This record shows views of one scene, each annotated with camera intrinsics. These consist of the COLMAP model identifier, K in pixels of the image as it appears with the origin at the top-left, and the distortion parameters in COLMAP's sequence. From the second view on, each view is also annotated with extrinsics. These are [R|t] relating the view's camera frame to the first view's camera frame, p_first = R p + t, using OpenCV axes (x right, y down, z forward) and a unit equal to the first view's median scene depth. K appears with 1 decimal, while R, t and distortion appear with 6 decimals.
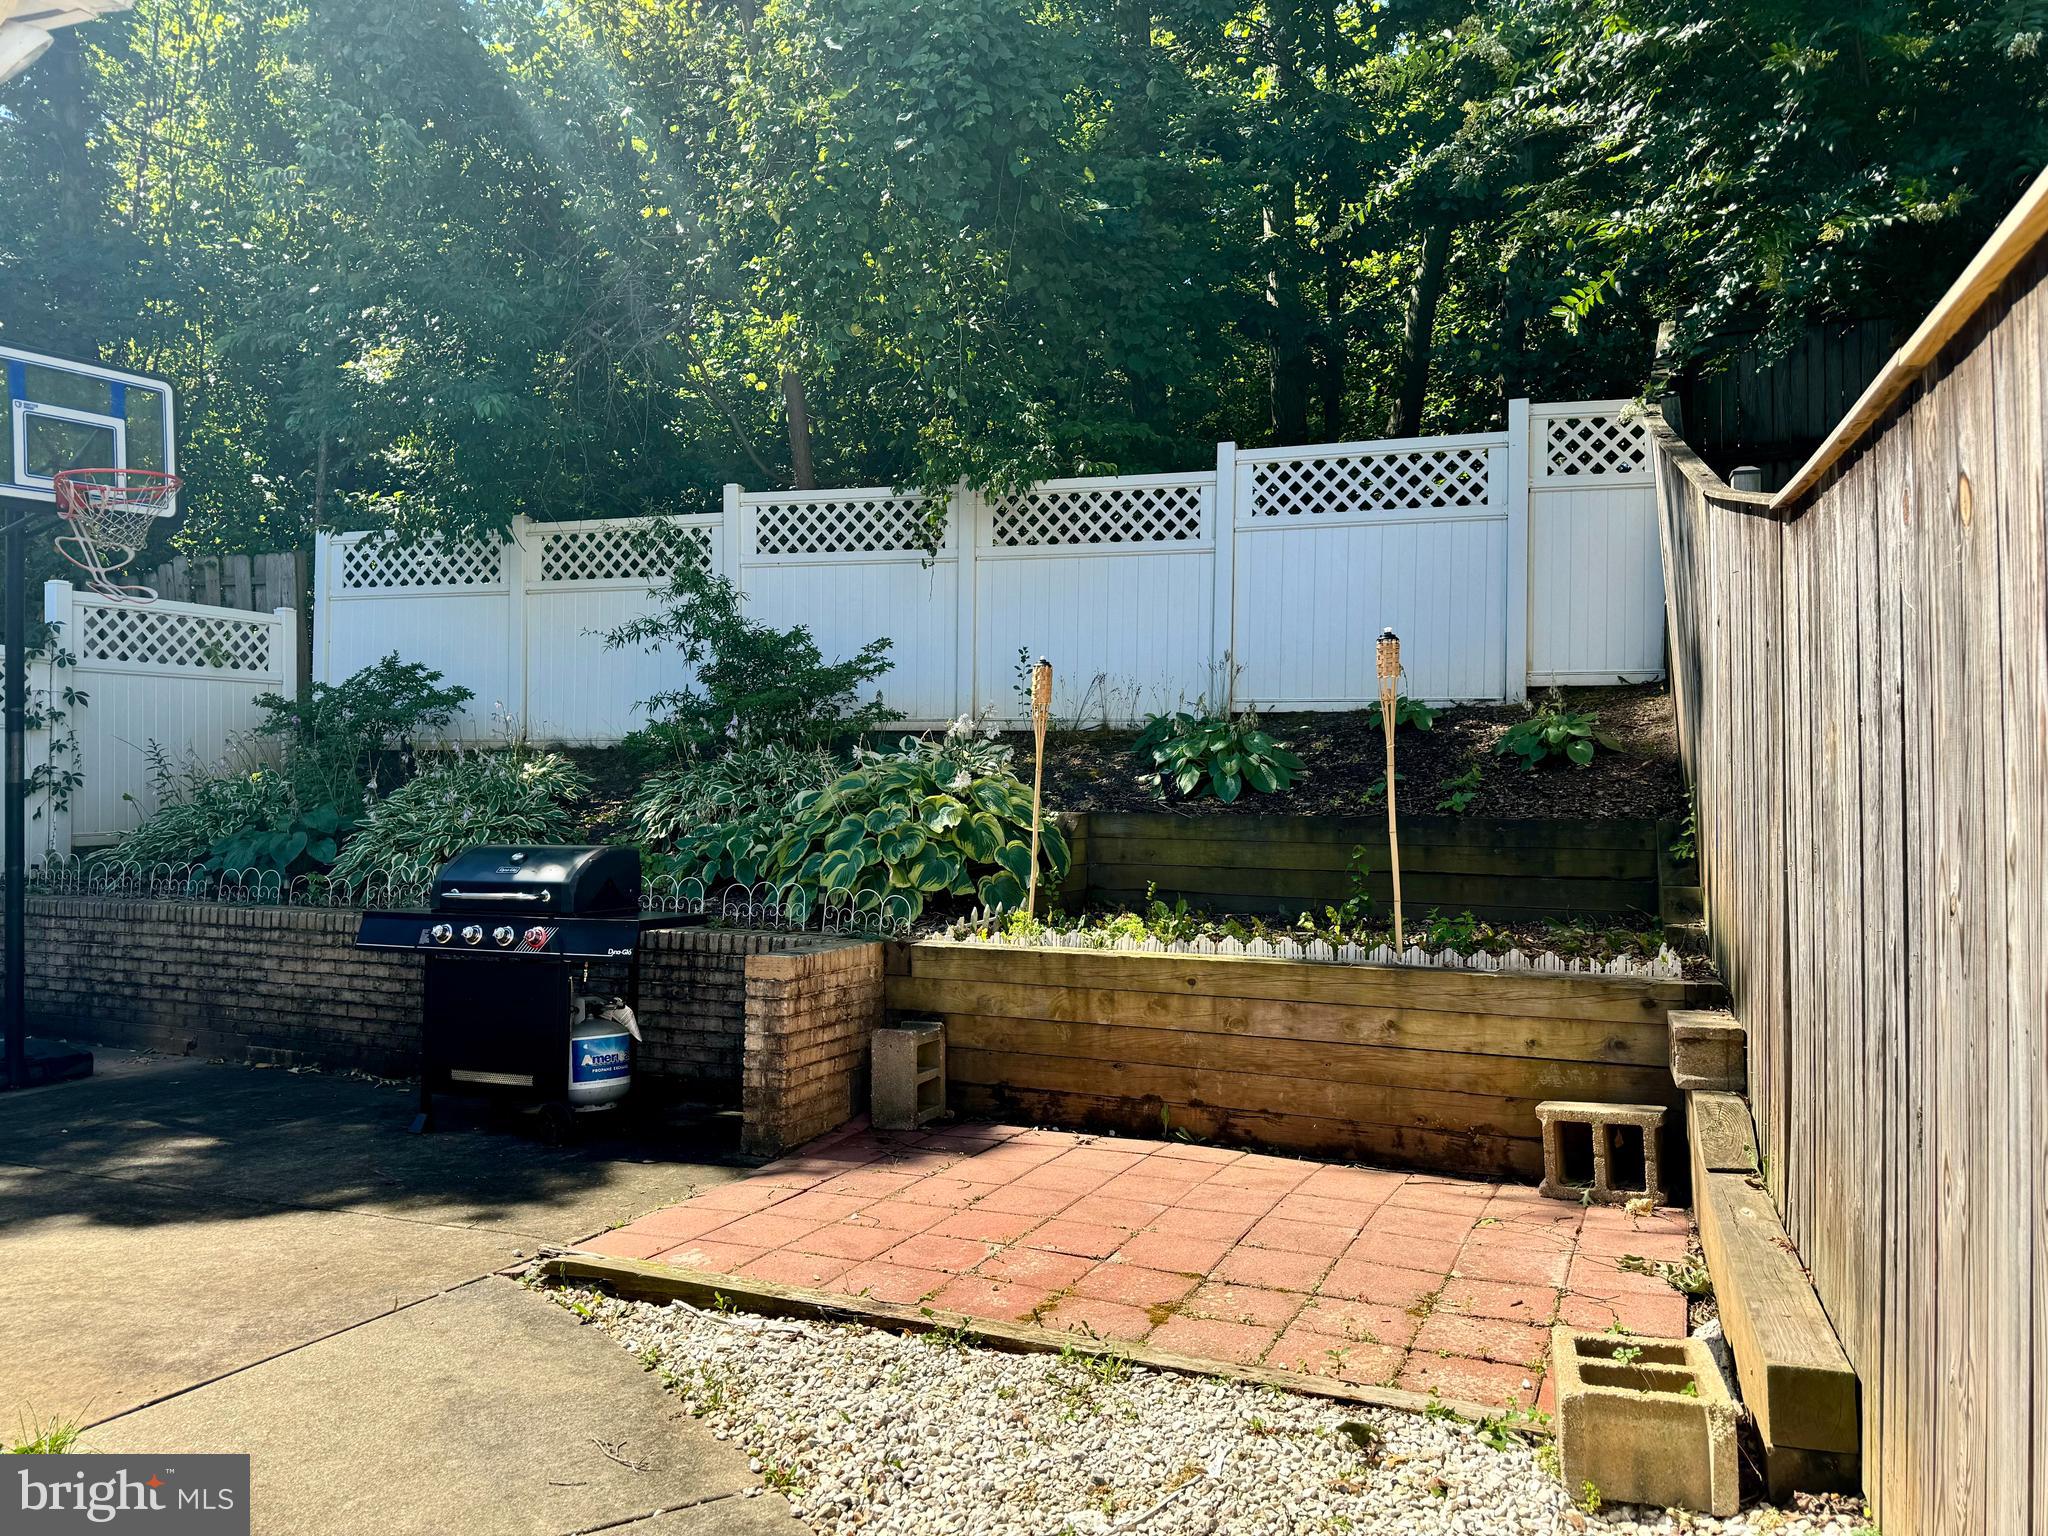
lens RADIAL K [[1452.2, 0, 1010.4], [0, 1452.2, 770.0], [0, 0, 1]] dist [0.082286, -0.089040]
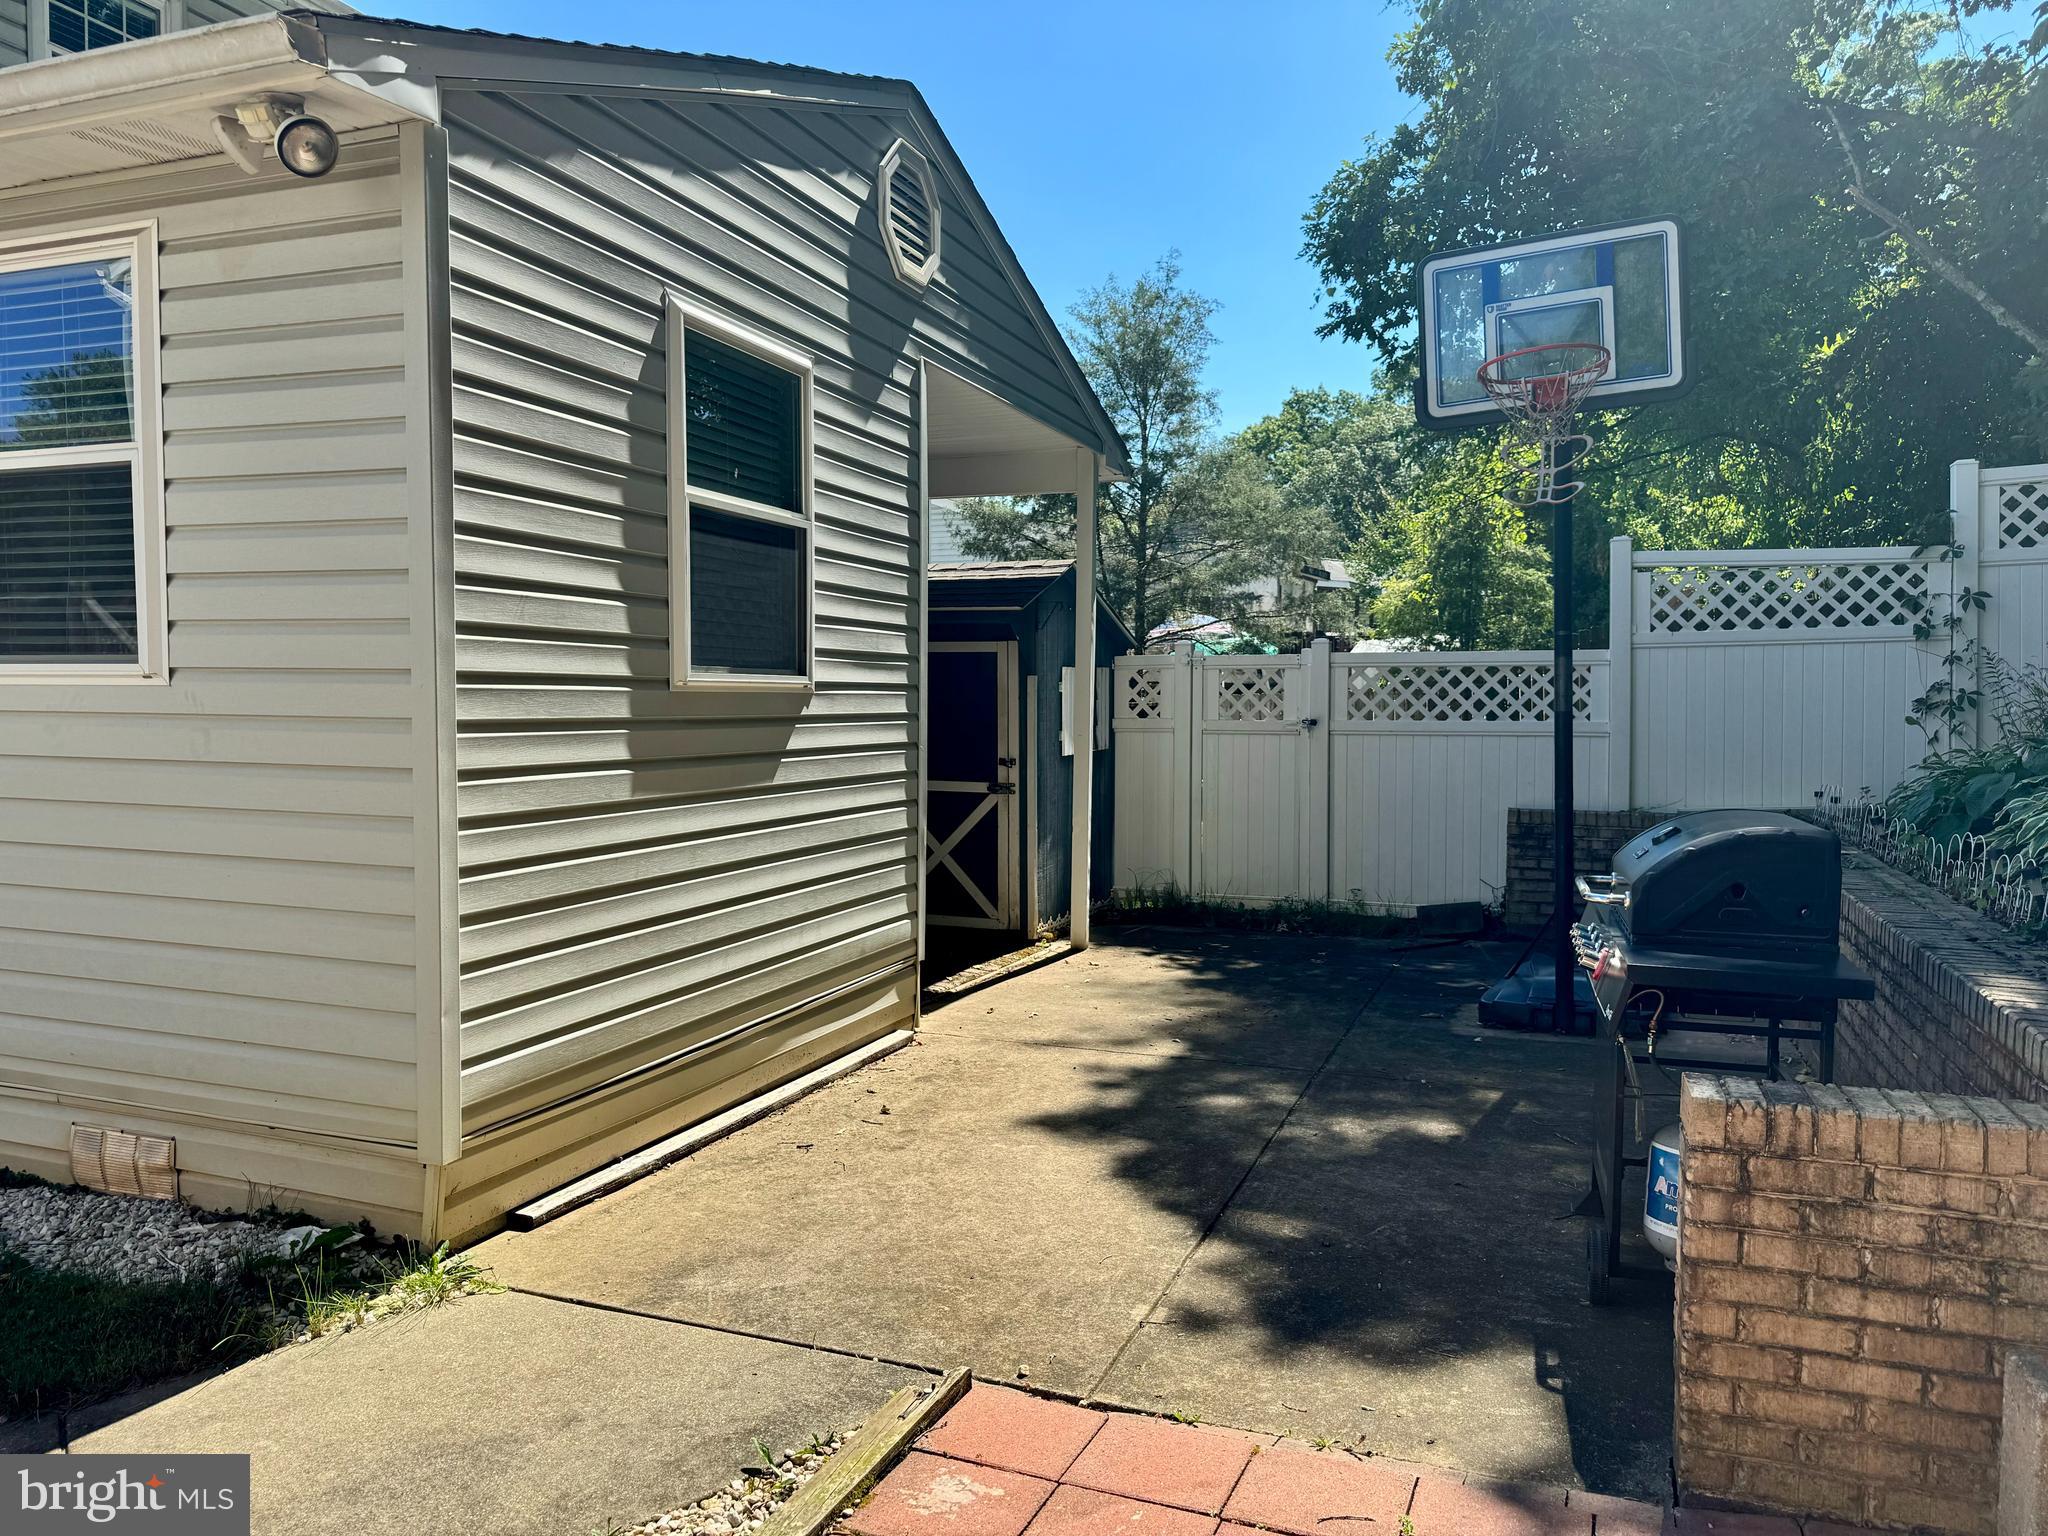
lens RADIAL K [[1452.2, 0, 1010.4], [0, 1452.2, 770.0], [0, 0, 1]] dist [0.082286, -0.089040]
pose [[0.056722, 0.039691, -0.997601, 0.422075], [0.024587, 0.998851, 0.041138, -0.002172], [0.998087, -0.026862, 0.055681, 1.050830]]
